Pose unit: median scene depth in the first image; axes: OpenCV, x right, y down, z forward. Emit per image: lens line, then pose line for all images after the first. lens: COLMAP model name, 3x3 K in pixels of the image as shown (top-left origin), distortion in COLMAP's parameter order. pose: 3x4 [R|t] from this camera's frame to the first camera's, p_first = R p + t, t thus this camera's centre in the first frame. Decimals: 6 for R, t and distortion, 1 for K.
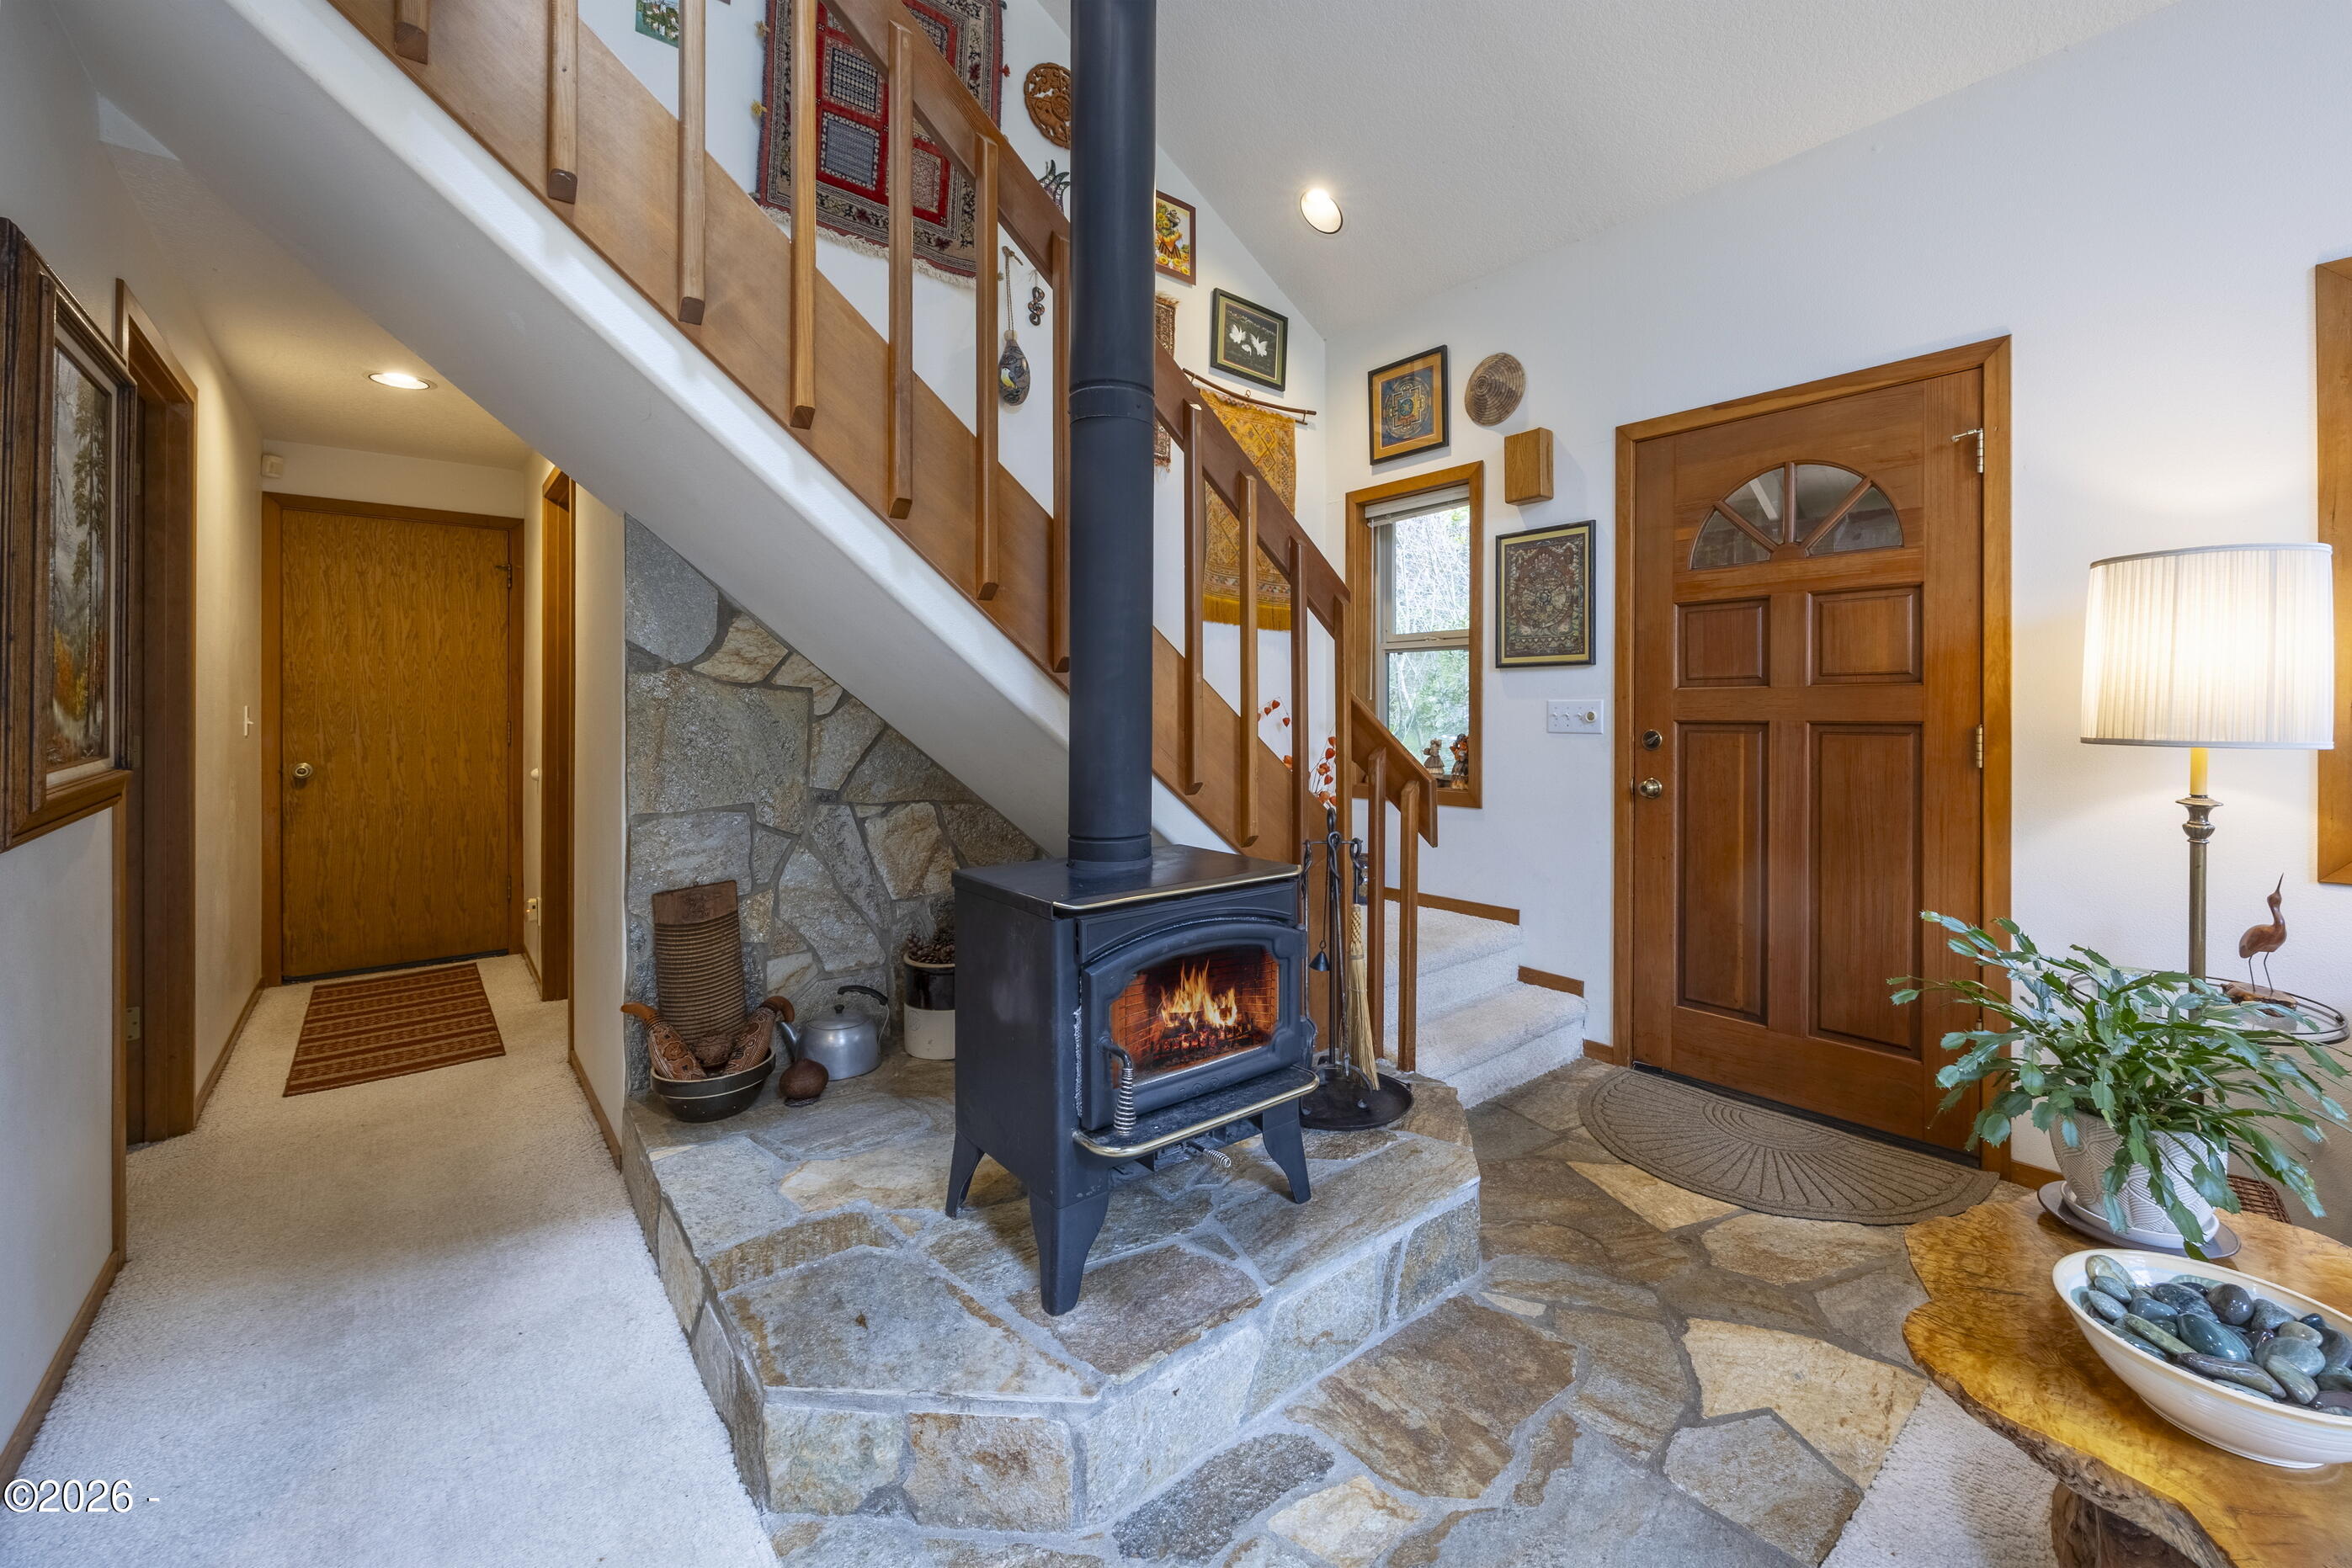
lens RADIAL K [[960.6, 0, 1246.7], [0, 960.6, 713.3], [0, 0, 1]] dist [-0.002783, 0.001215]
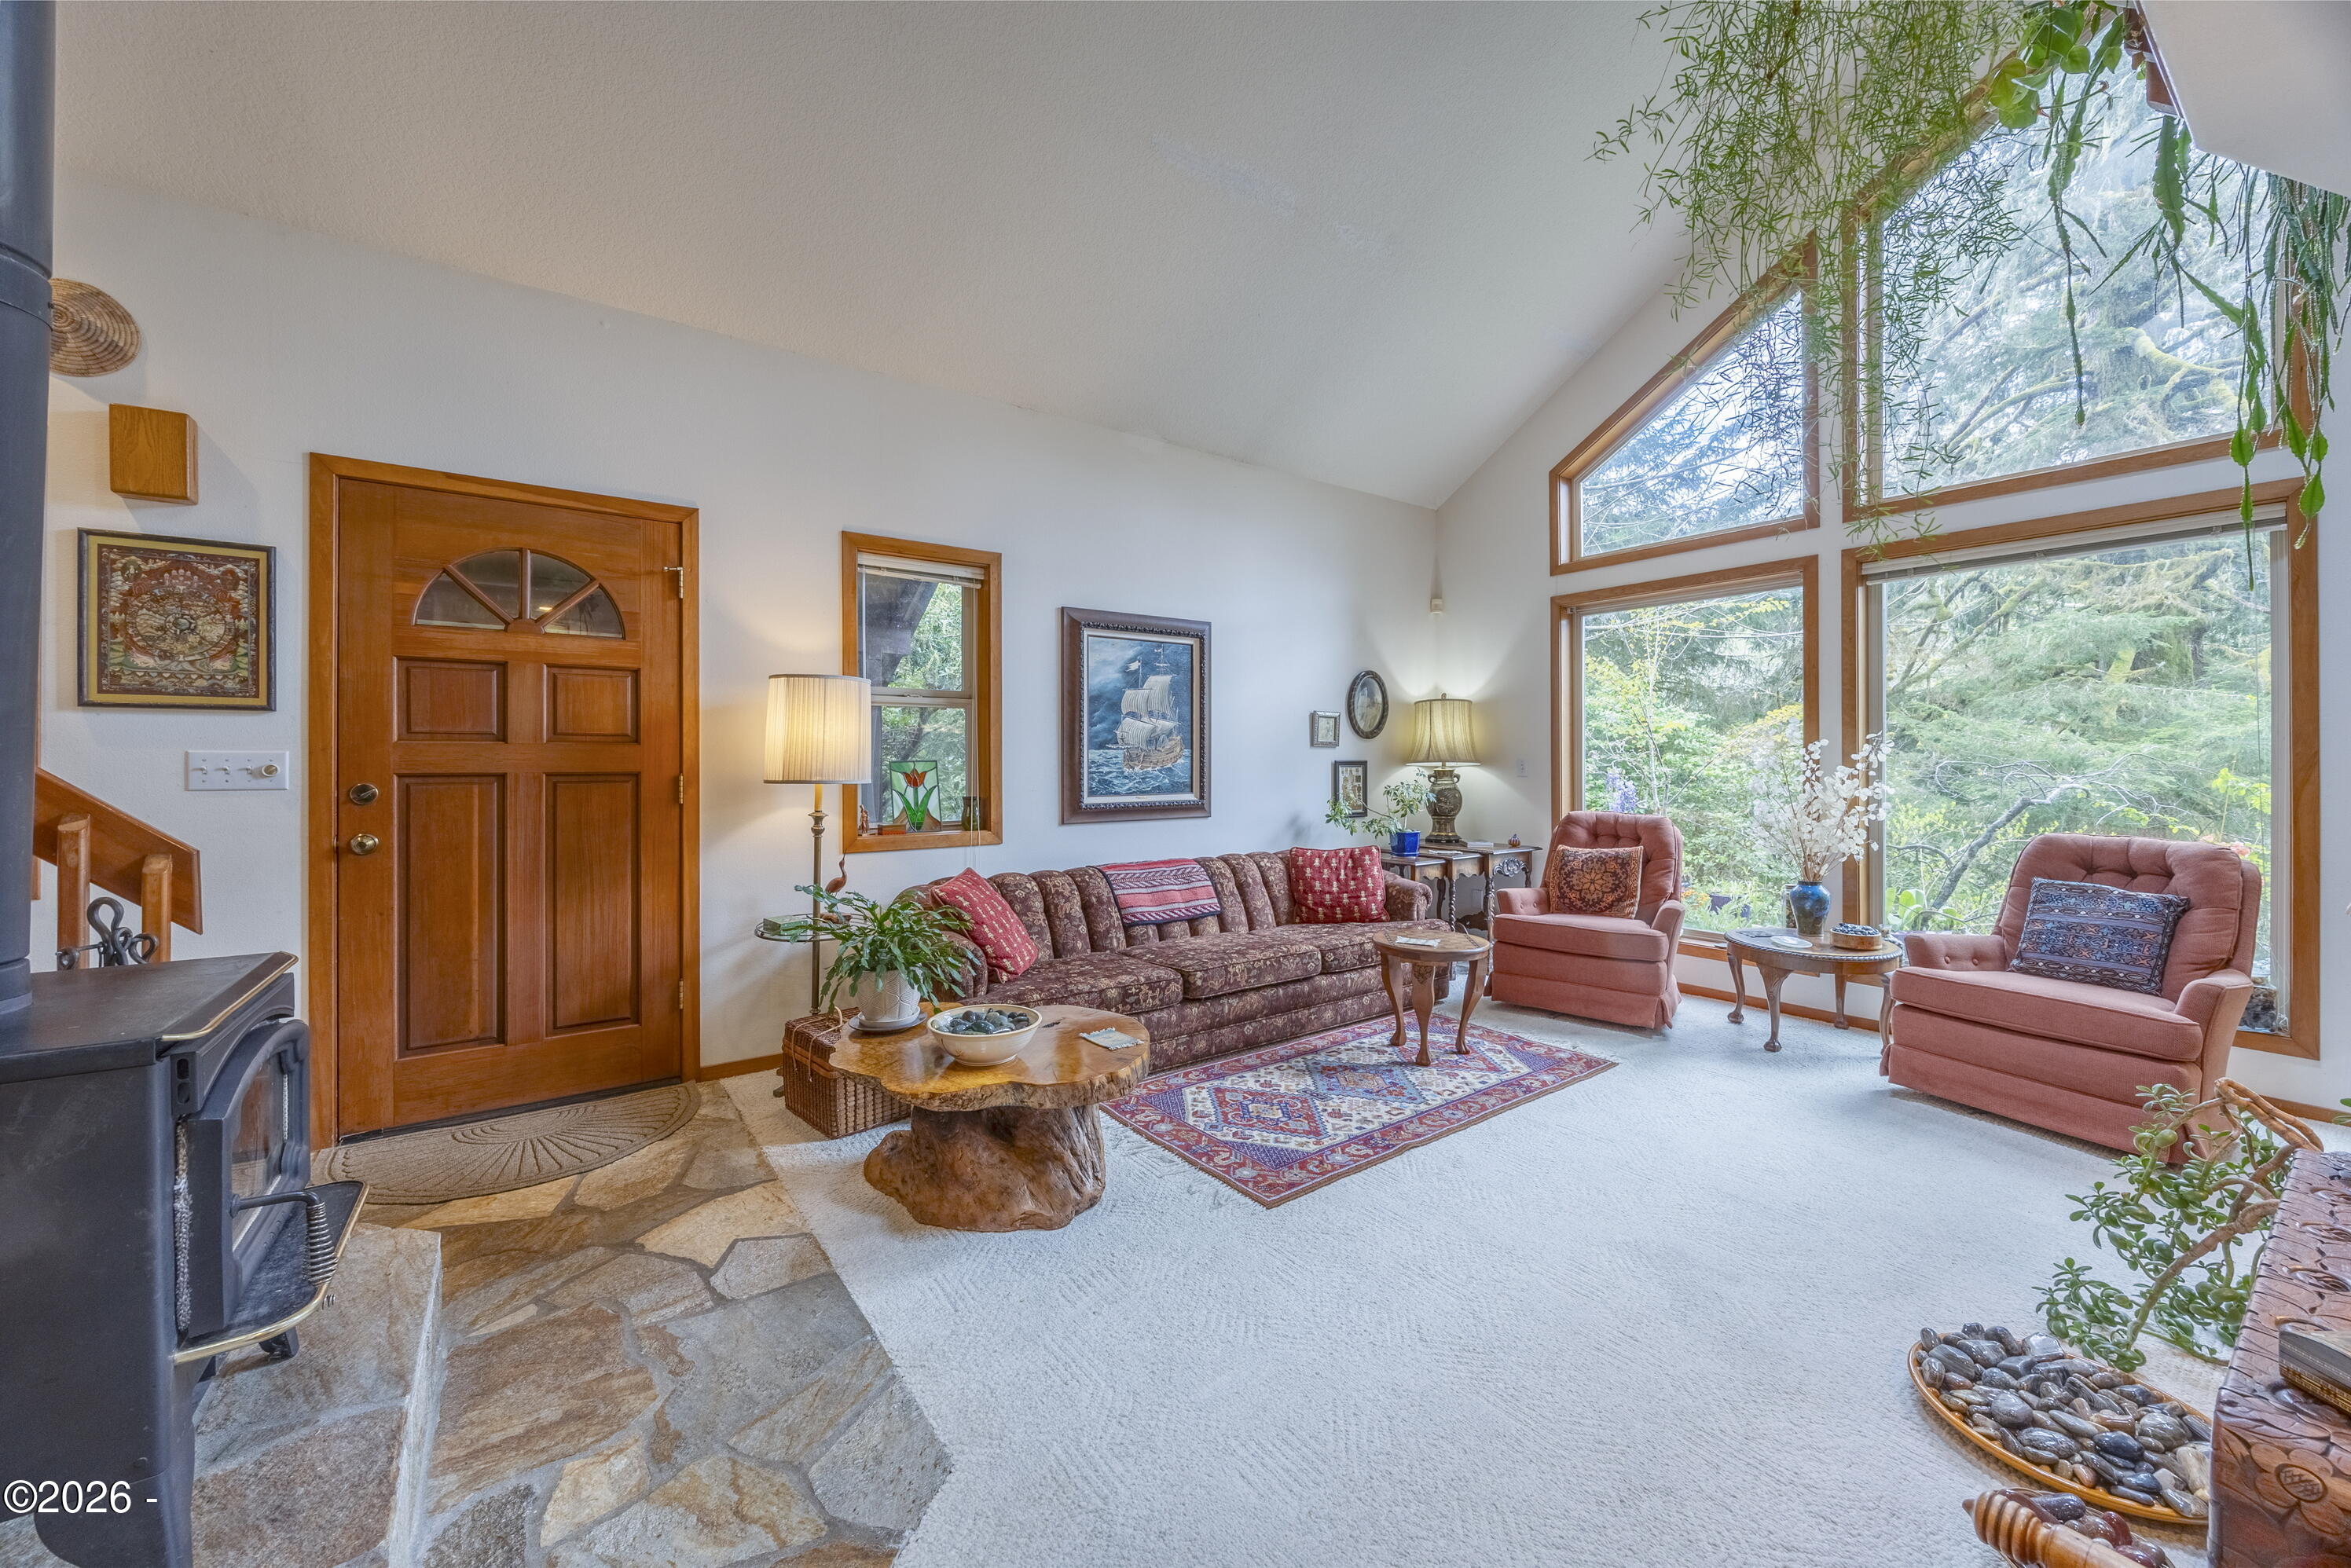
lens RADIAL K [[893.4, 0, 1187.2], [0, 893.4, 770.5], [0, 0, 1]] dist [-0.003495, 0.000460]
pose [[0.094542, -0.008653, 0.995483, -0.462015], [0.002242, 0.999962, 0.008479, -0.001958], [-0.995518, 0.001430, 0.094558, 0.112360]]
